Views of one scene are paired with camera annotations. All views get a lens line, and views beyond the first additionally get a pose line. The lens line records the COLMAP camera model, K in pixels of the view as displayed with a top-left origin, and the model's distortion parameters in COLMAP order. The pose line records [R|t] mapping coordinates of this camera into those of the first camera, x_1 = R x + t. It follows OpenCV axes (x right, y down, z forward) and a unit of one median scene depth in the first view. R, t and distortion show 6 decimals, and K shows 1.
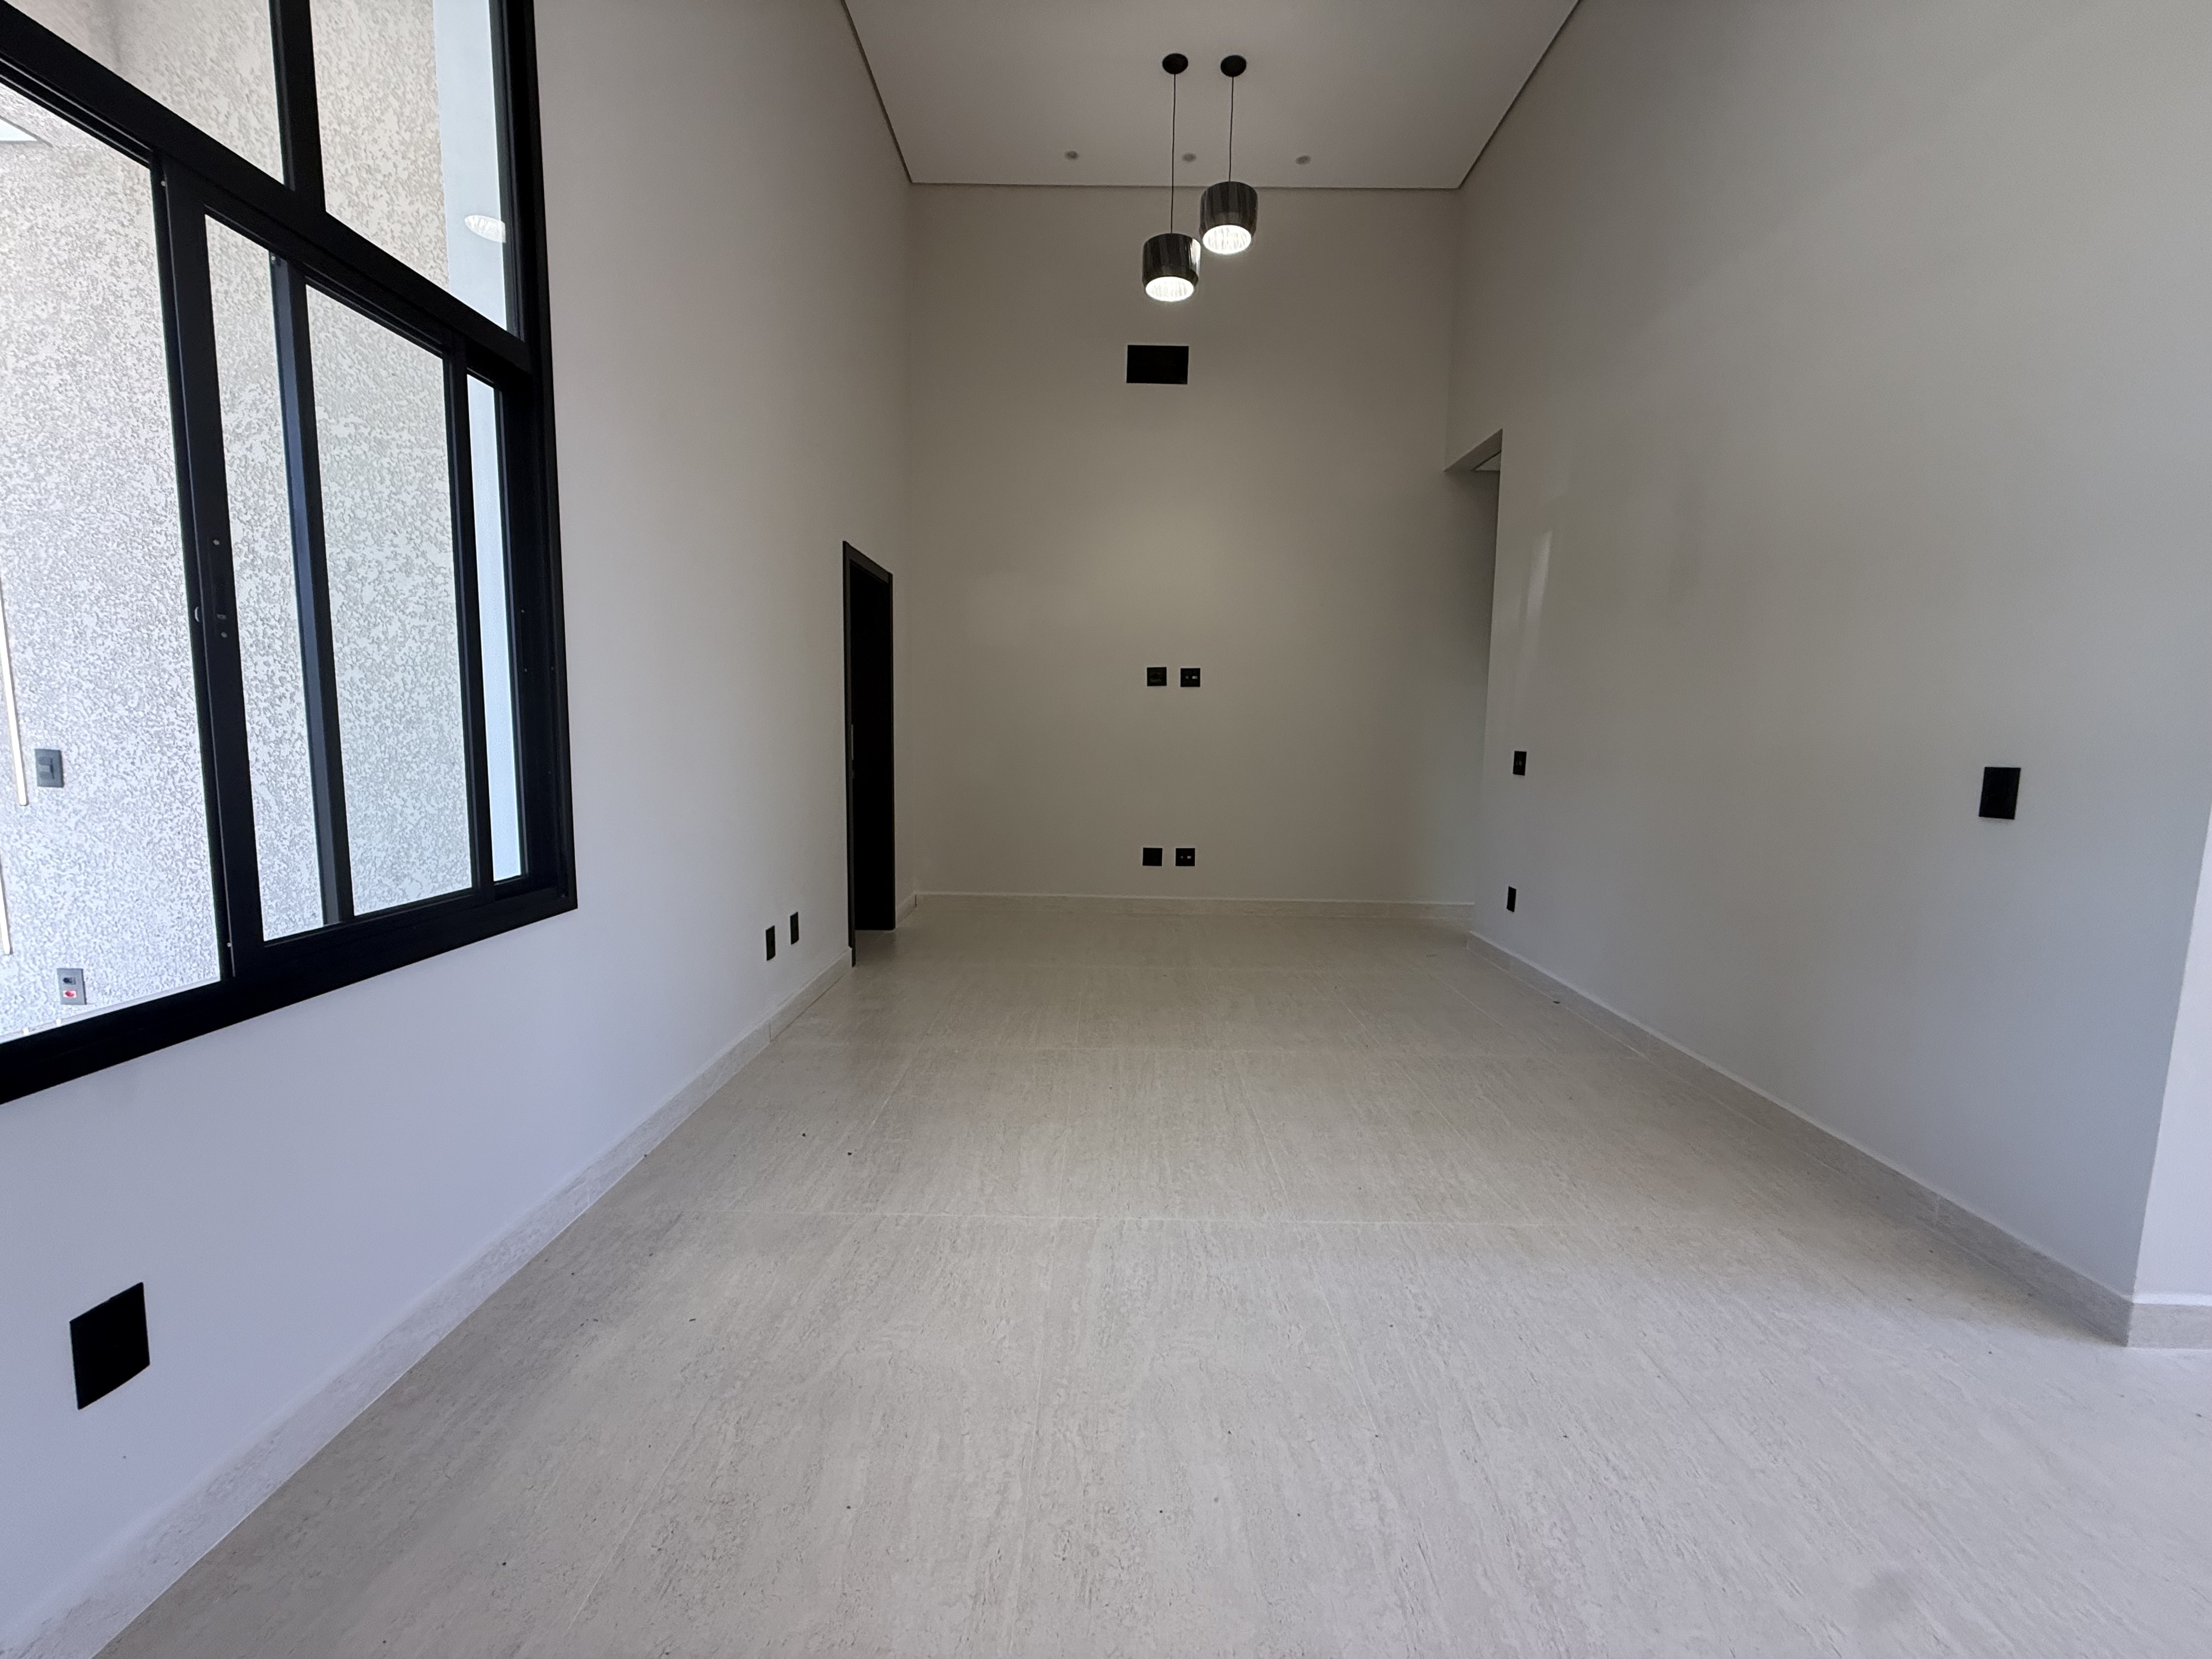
lens RADIAL K [[875.3, 0, 1102.3], [0, 875.3, 827.0], [0, 0, 1]] dist [0.001036, 0.000393]
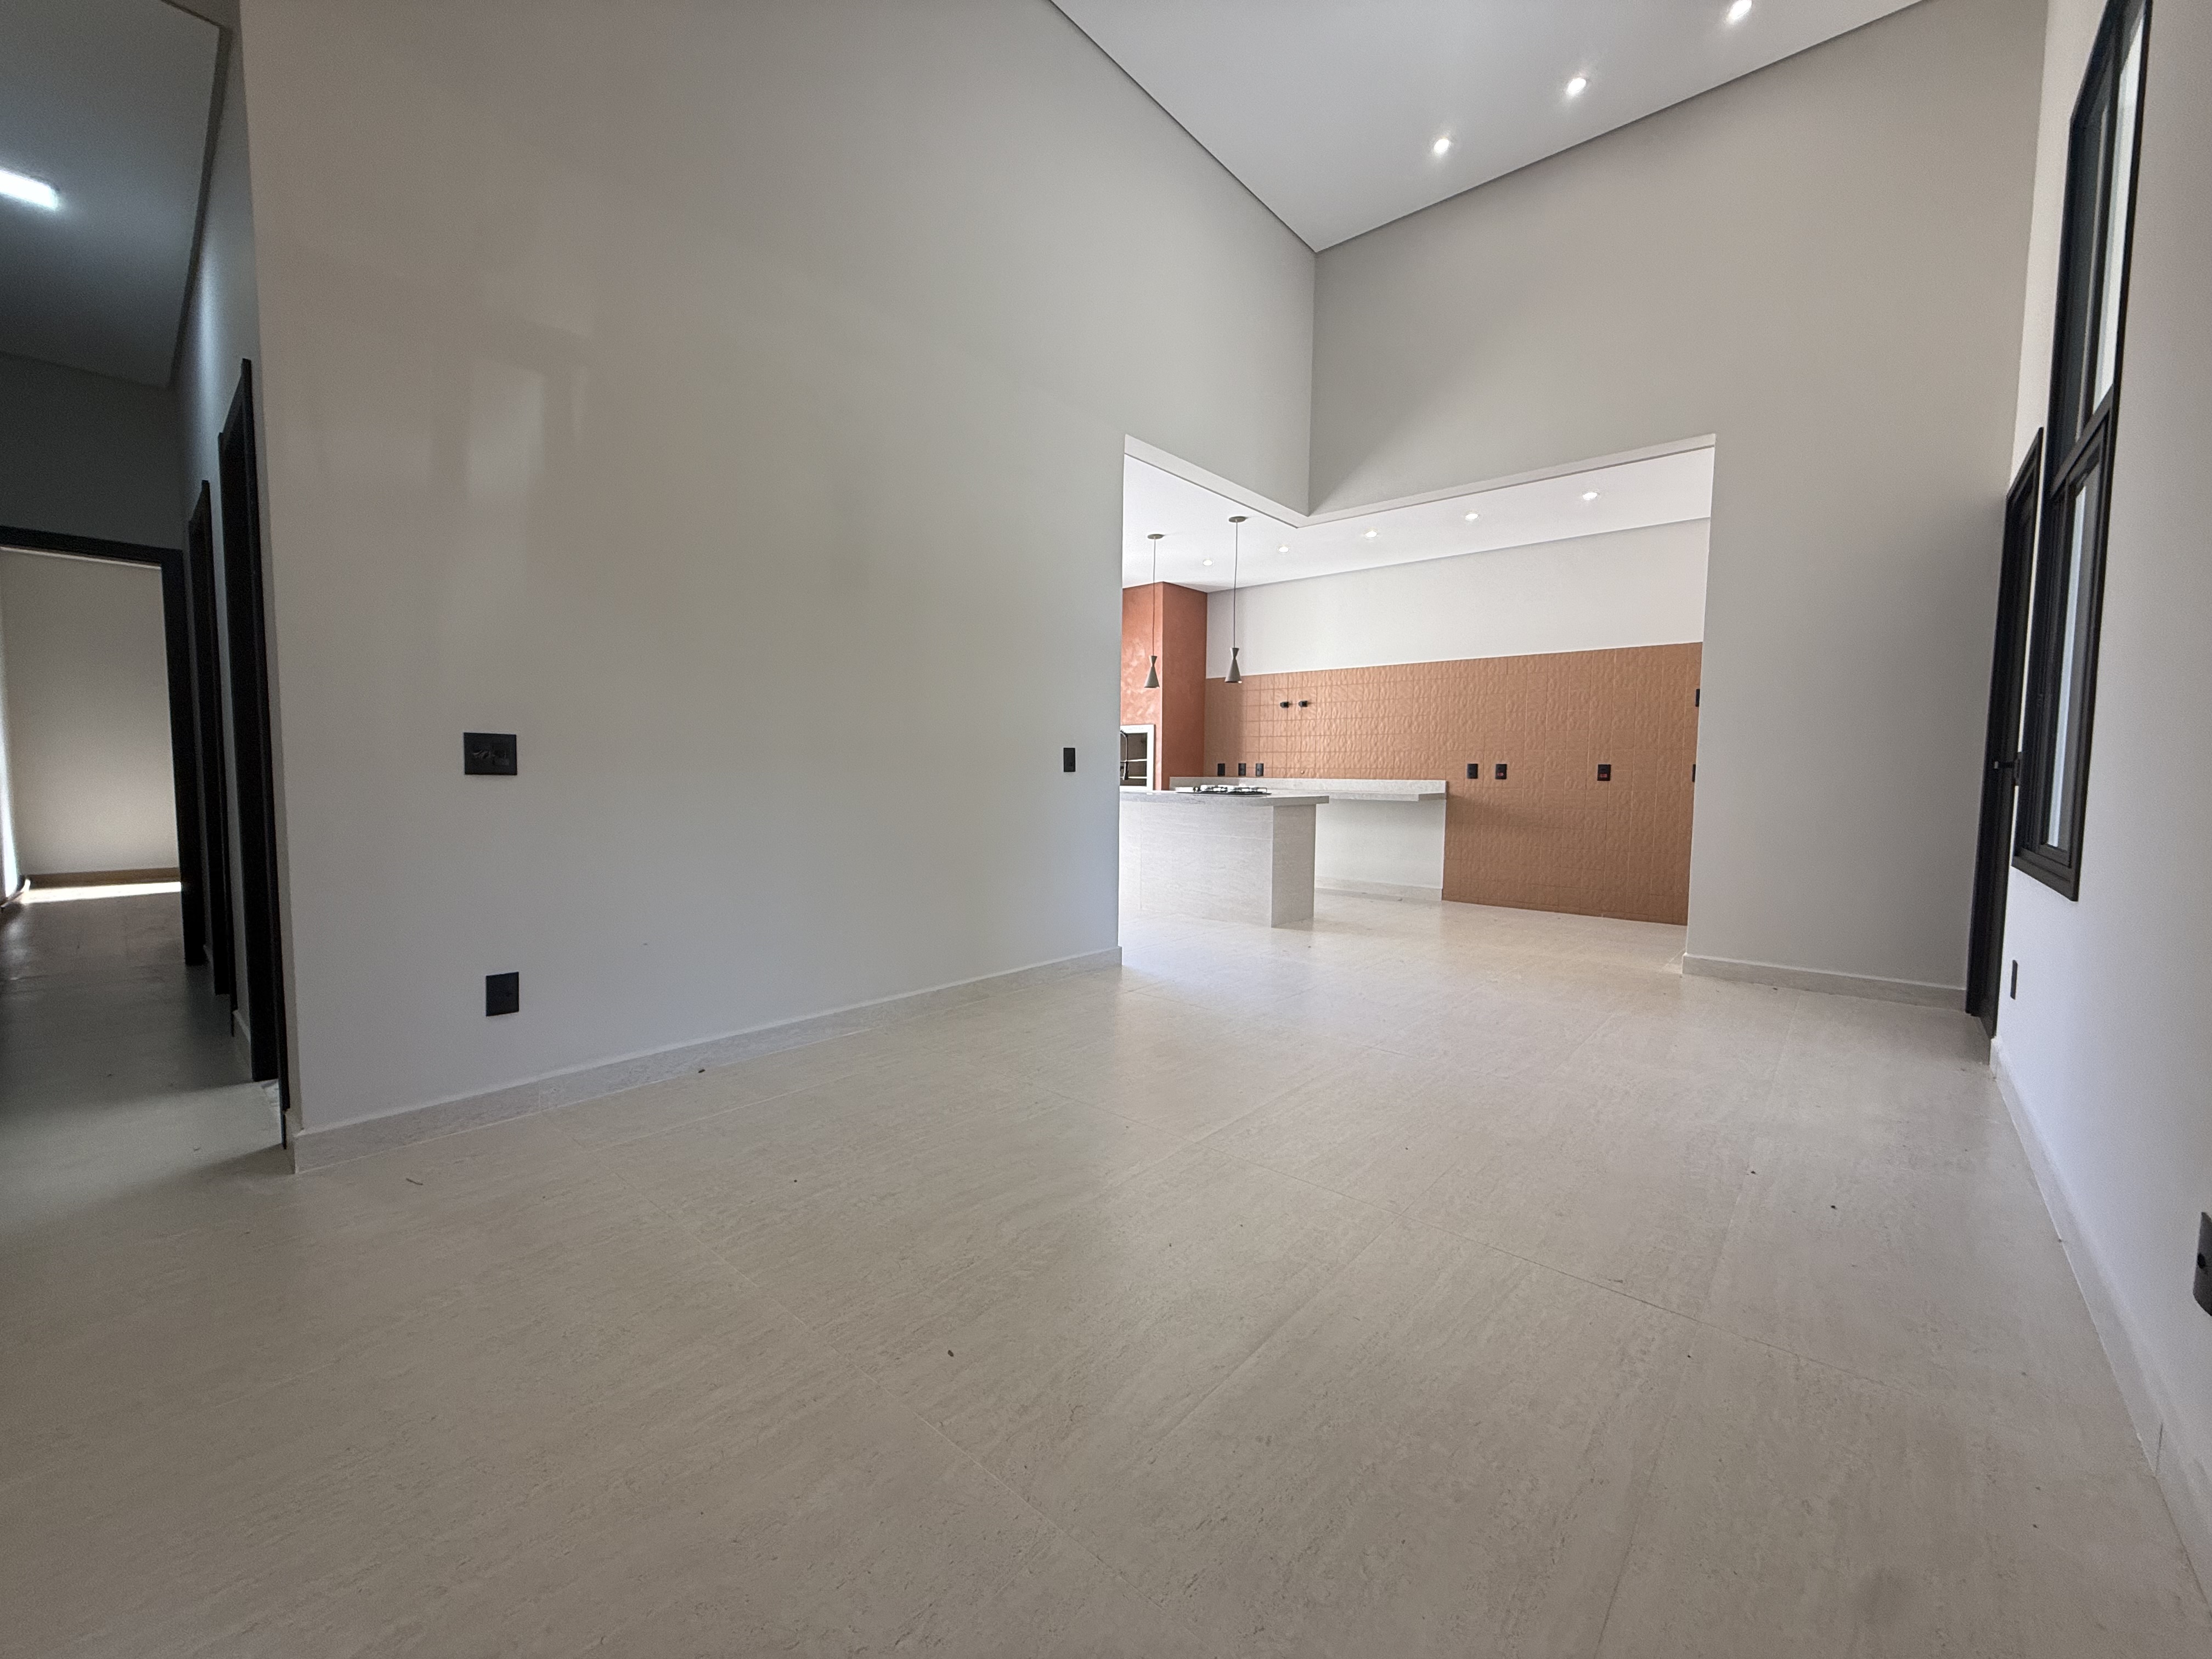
lens RADIAL K [[875.3, 0, 1106.8], [0, 875.3, 830.7], [0, 0, 1]] dist [0.001036, 0.000393]
pose [[-0.760815, -0.070376, 0.645142, -0.260129], [0.048942, 0.985050, 0.165171, -0.132330], [-0.647121, 0.157239, -0.745996, 1.593420]]
